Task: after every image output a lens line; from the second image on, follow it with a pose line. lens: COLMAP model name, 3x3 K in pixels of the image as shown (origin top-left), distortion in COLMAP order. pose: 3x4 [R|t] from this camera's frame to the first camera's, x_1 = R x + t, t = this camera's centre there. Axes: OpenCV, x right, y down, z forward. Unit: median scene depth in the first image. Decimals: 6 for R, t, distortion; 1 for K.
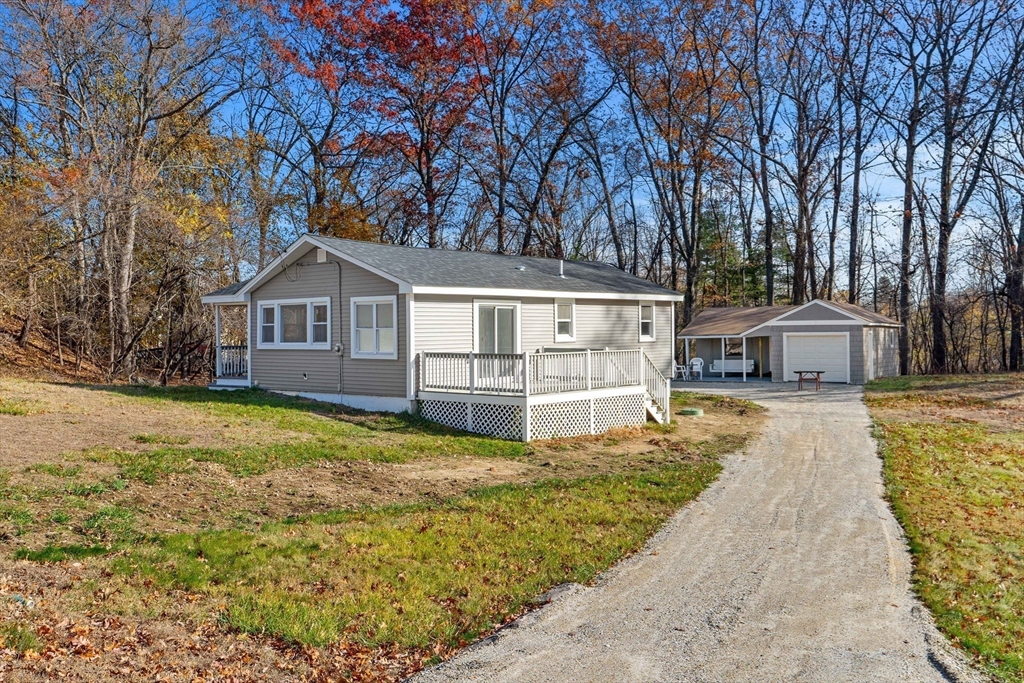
lens RADIAL K [[920.1, 0, 511.9], [0, 920.1, 340.8], [0, 0, 1]] dist [0.000425, -0.000005]
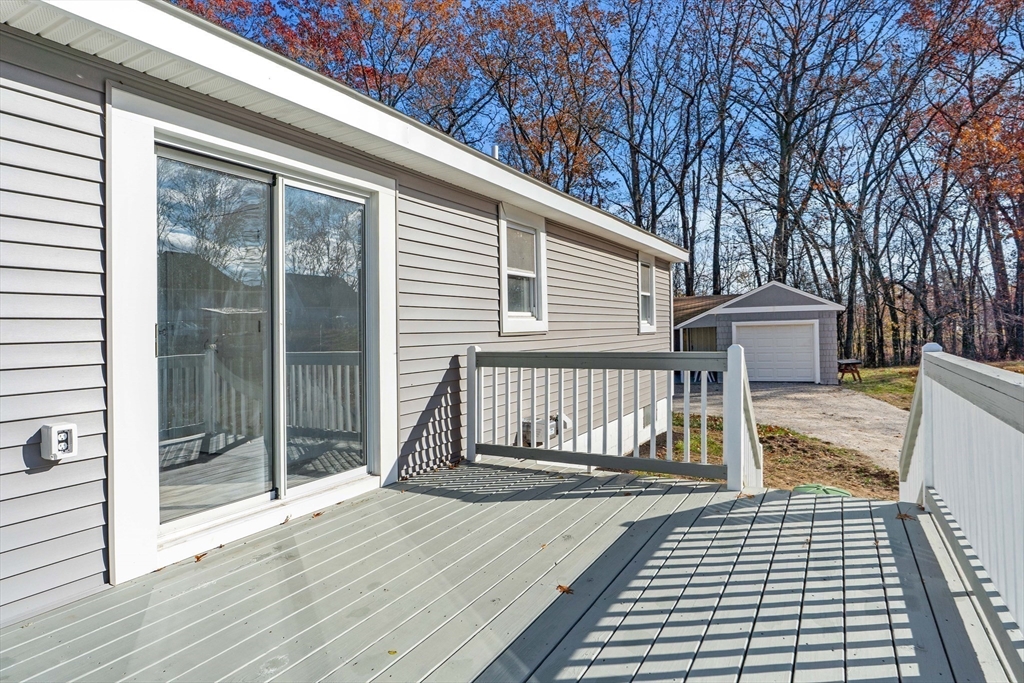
lens RADIAL K [[567.3, 0, 512.2], [0, 567.3, 337.4], [0, 0, 1]] dist [0.000435, 0.000048]
pose [[0.980084, -0.007429, 0.198445, 0.009707], [0.006605, 0.999967, 0.004817, 0.001694], [-0.198474, -0.003411, 0.980100, 0.795257]]
